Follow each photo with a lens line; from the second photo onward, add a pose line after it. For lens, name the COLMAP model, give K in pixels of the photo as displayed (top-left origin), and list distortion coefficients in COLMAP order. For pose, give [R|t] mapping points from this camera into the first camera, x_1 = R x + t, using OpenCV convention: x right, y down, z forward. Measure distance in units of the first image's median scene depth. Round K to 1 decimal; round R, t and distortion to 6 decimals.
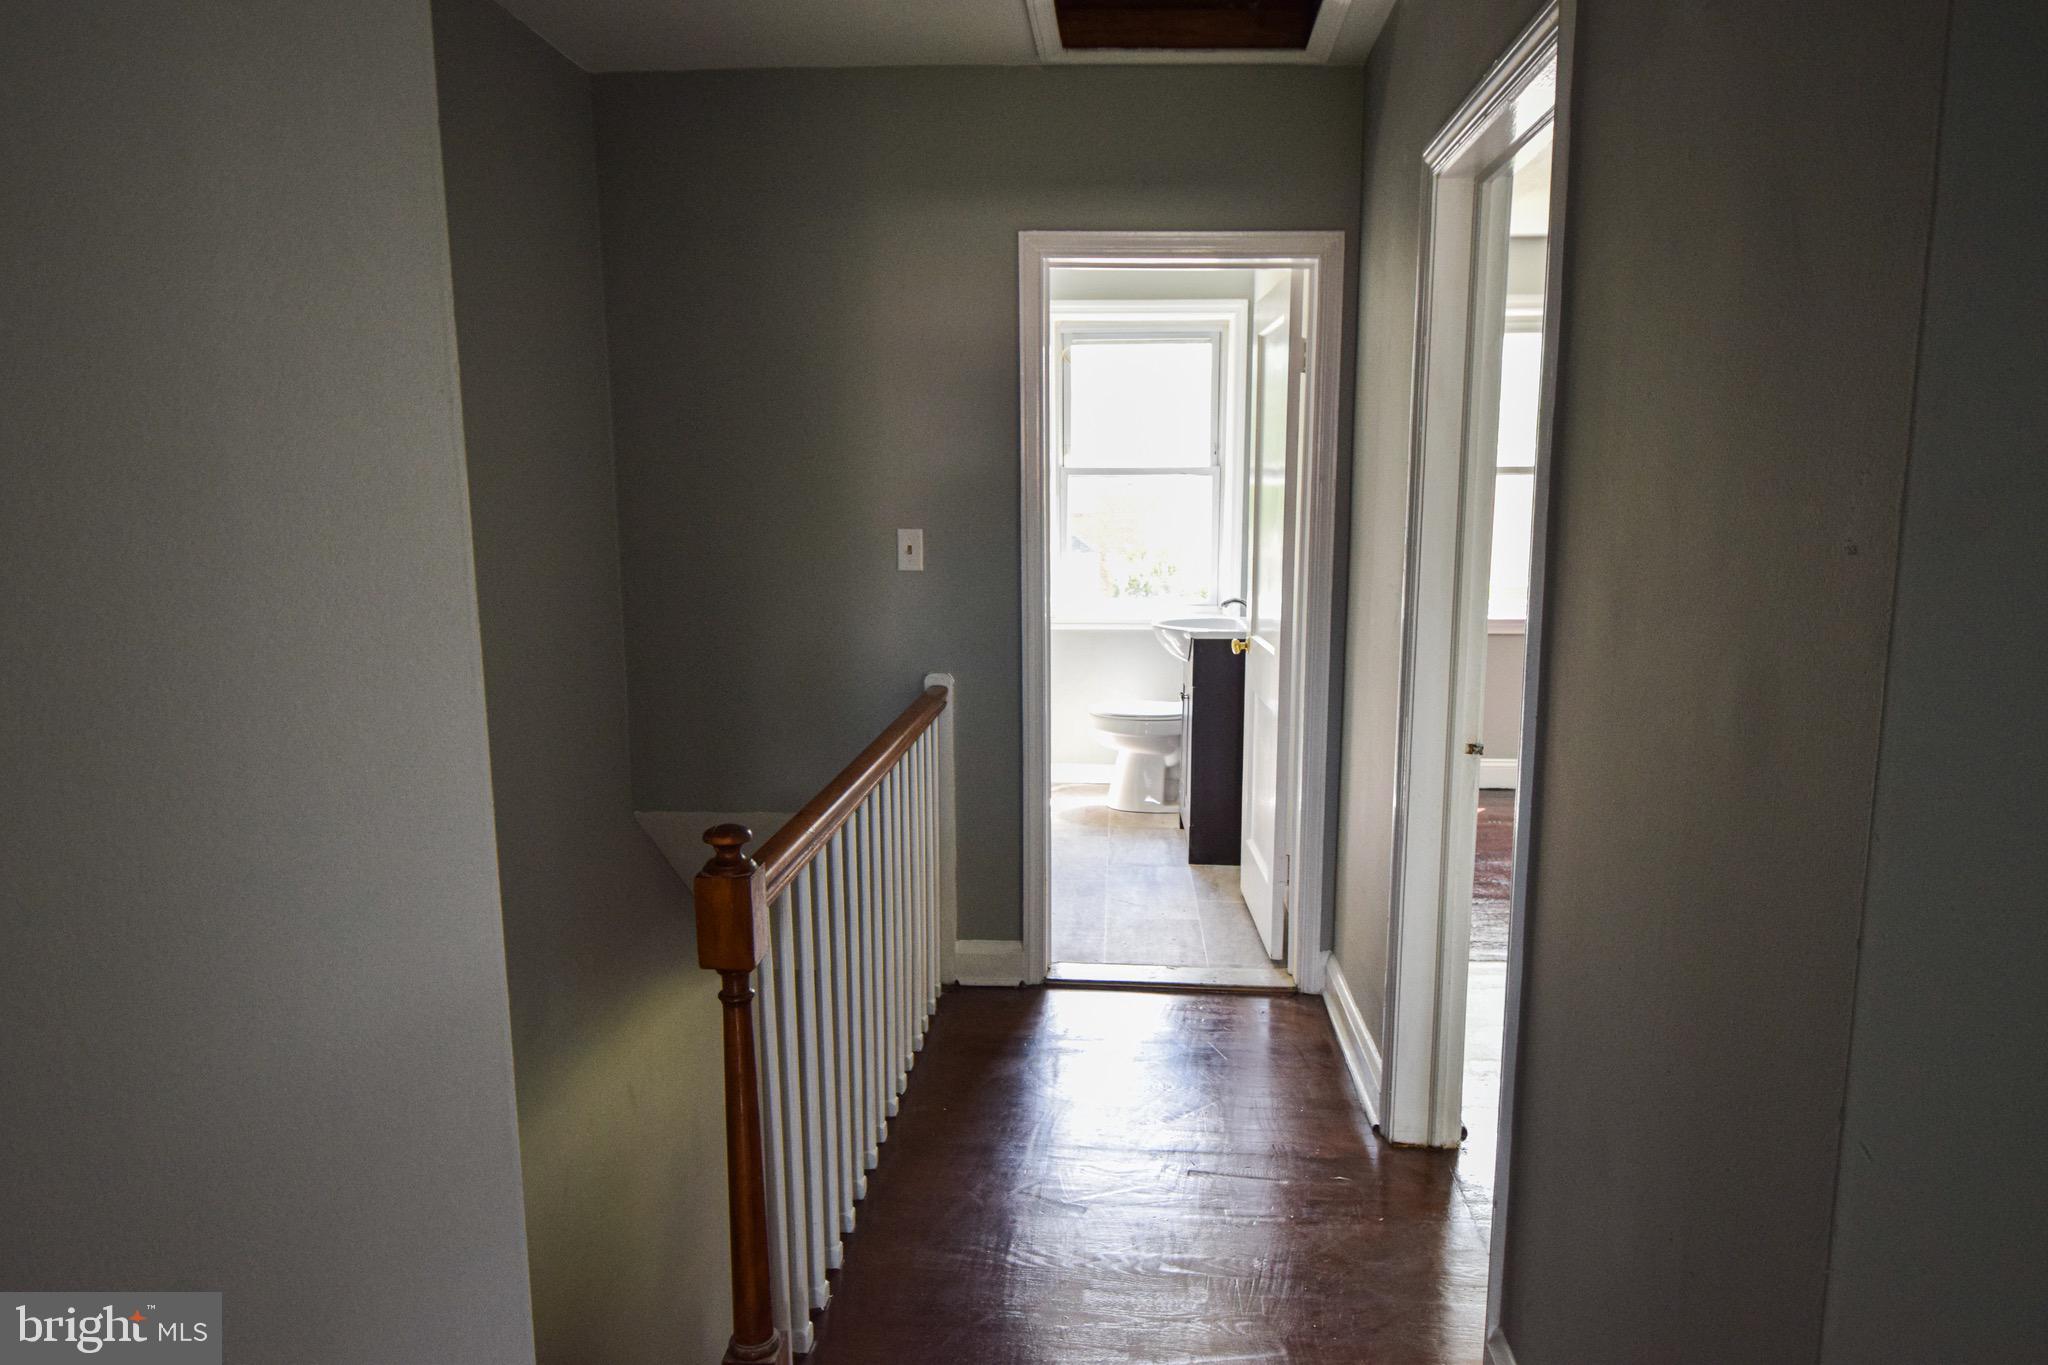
lens RADIAL K [[1346.5, 0, 1028.9], [0, 1346.5, 689.2], [0, 0, 1]] dist [0.027397, -0.018252]
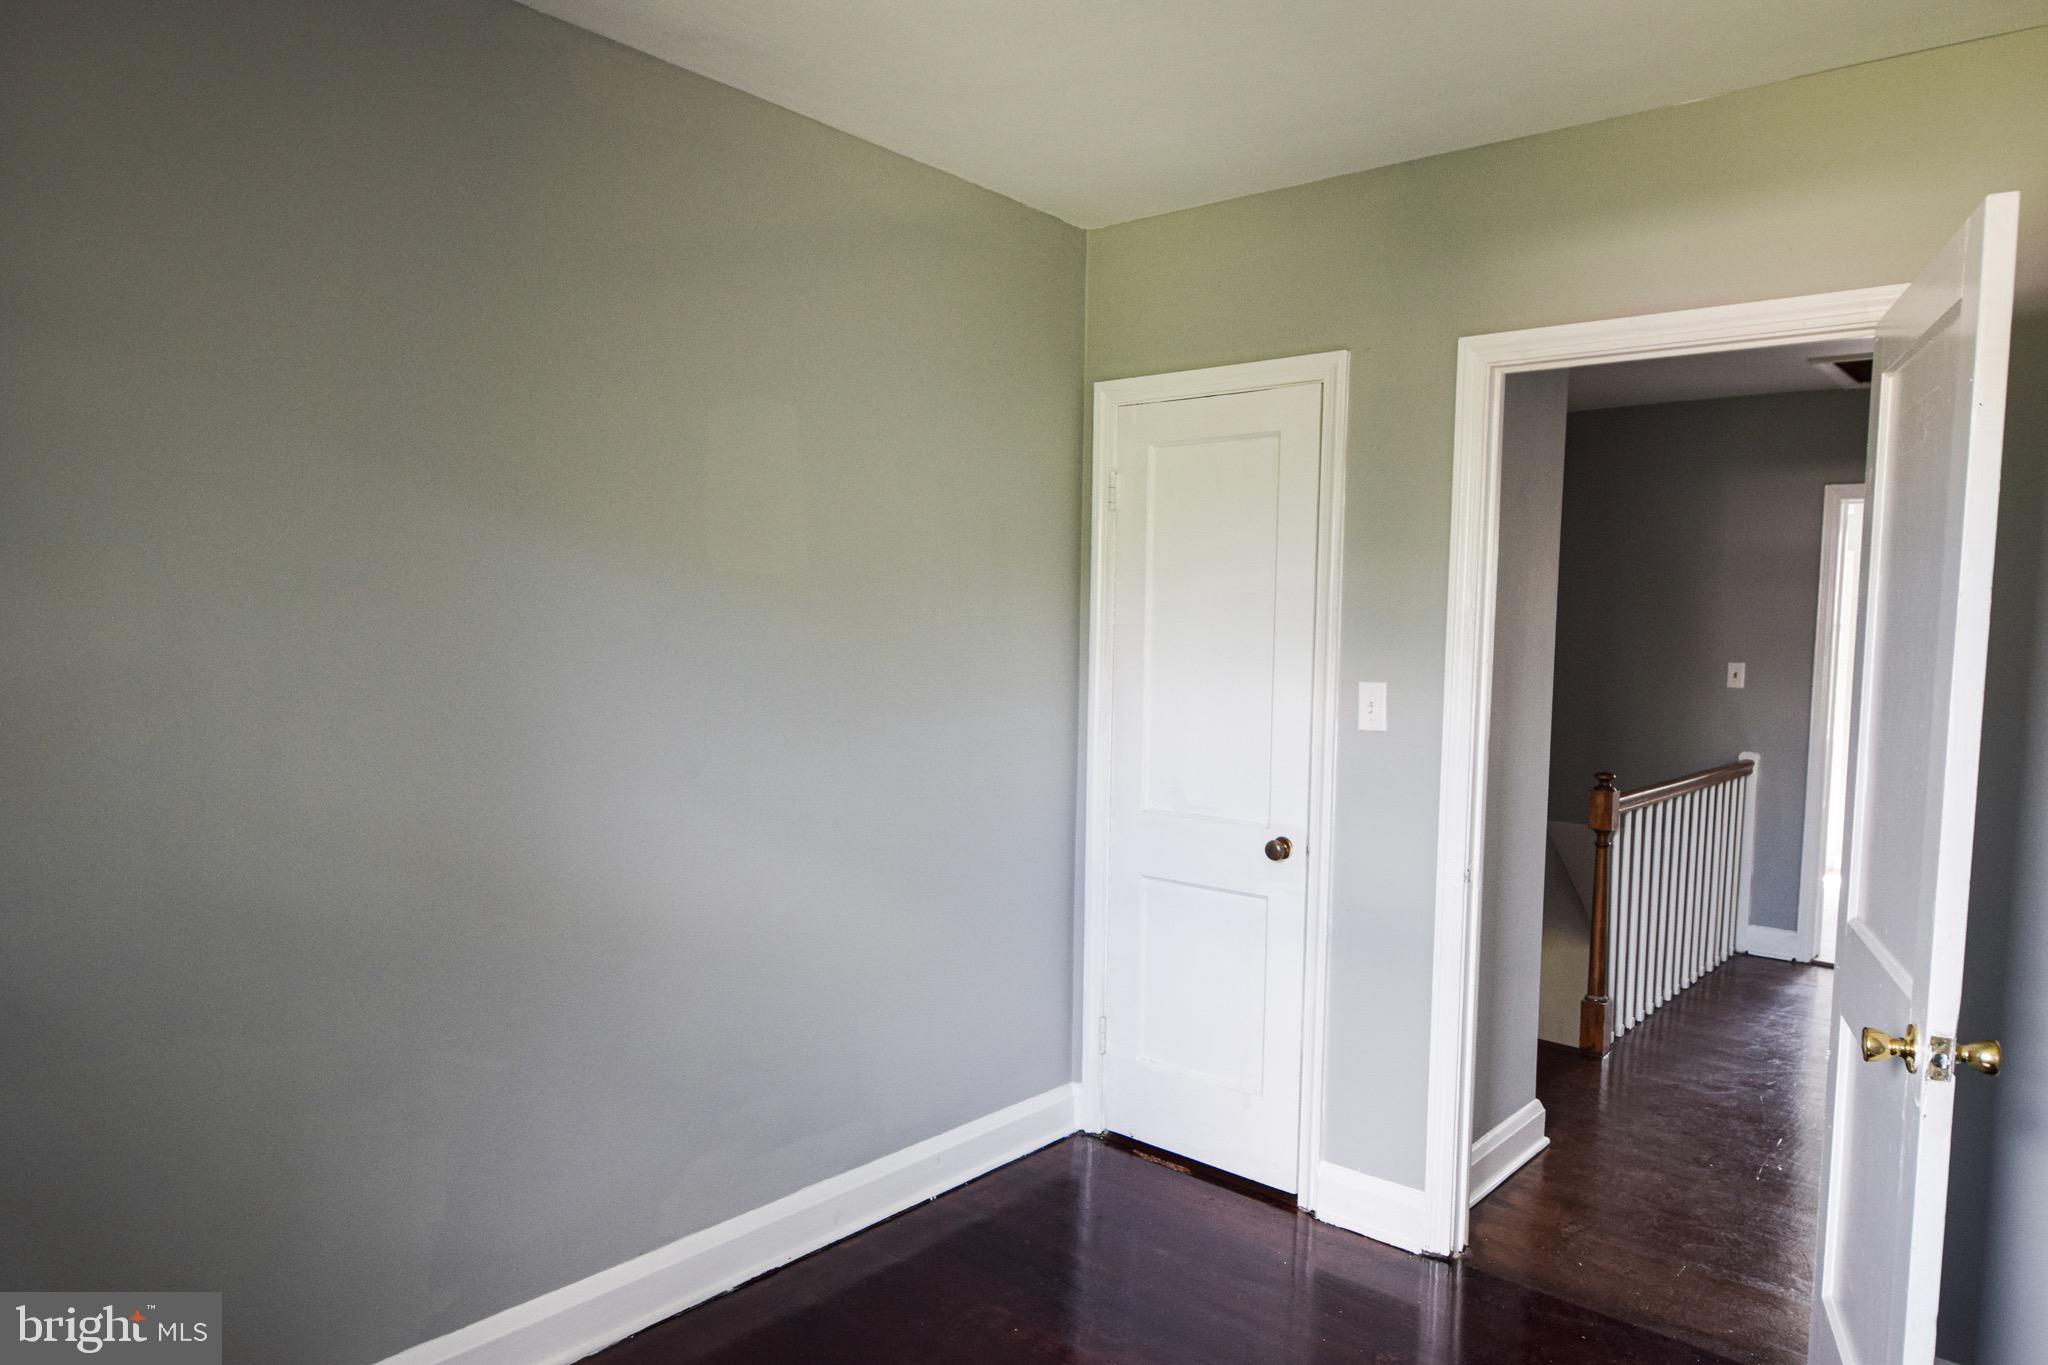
lens RADIAL K [[1346.5, 0, 1022.9], [0, 1346.5, 696.1], [0, 0, 1]] dist [0.027397, -0.018252]
pose [[0.805933, 0.063139, -0.588631, 0.182384], [-0.126386, 0.989724, -0.066882, 0.139584], [0.578359, 0.128297, 0.805631, -0.810276]]
